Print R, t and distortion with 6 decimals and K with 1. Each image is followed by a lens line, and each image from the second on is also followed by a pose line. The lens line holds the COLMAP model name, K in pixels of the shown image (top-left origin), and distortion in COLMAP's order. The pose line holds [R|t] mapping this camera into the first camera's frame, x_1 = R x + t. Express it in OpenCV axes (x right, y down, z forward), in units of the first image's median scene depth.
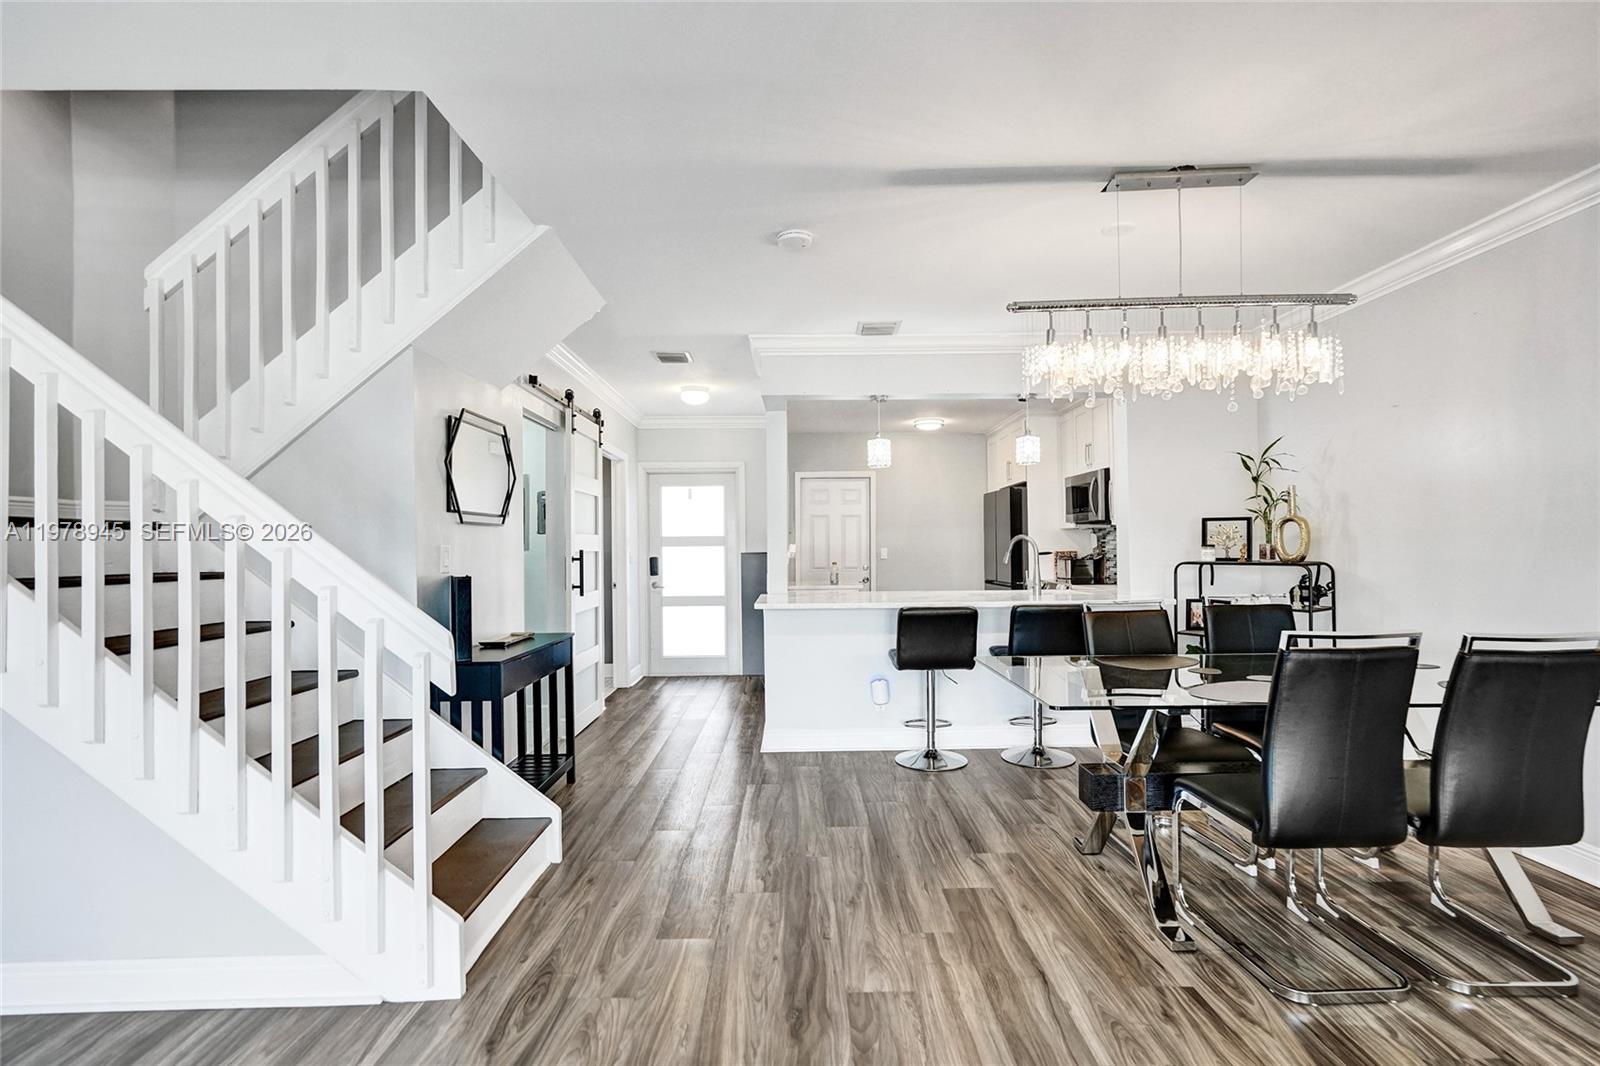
lens RADIAL K [[763.4, 0, 803.3], [0, 763.4, 539.4], [0, 0, 1]] dist [-0.065997, 0.027445]
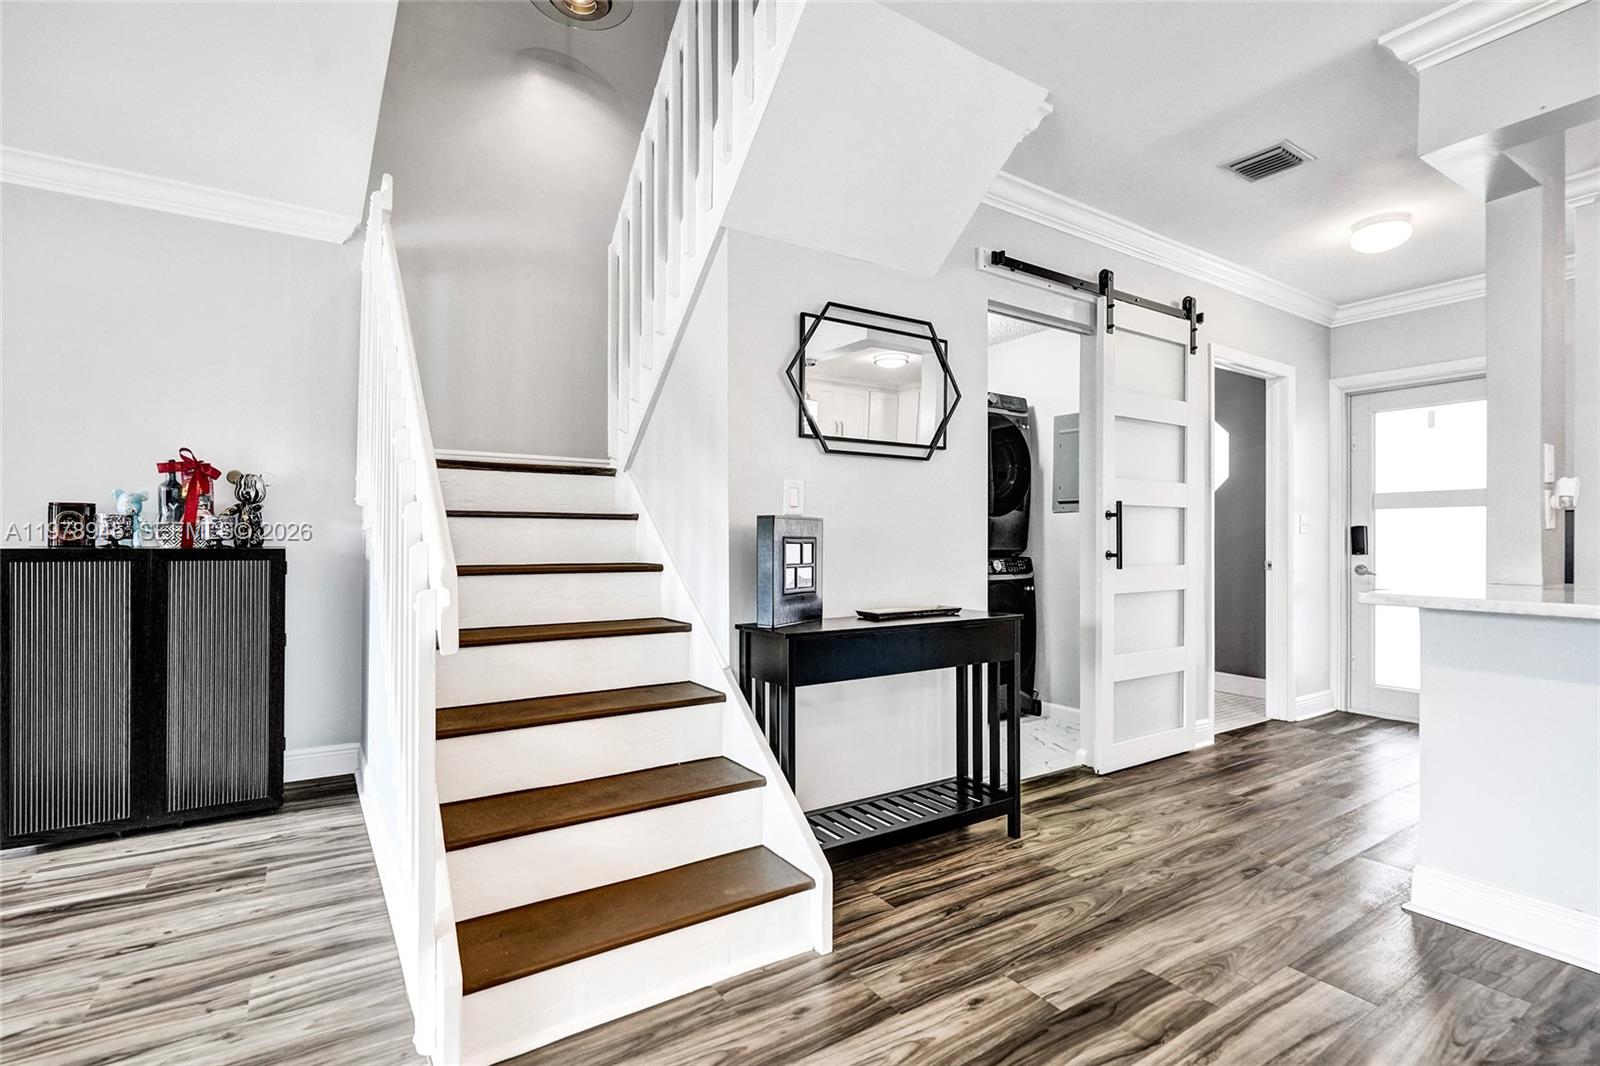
lens RADIAL K [[763.4, 0, 803.3], [0, 763.4, 539.4], [0, 0, 1]] dist [-0.065997, 0.027445]
pose [[0.512669, 0.005816, -0.858567, 0.141408], [0.000453, 0.999975, 0.007044, 0.043702], [0.858586, -0.004000, 0.512654, 0.413360]]
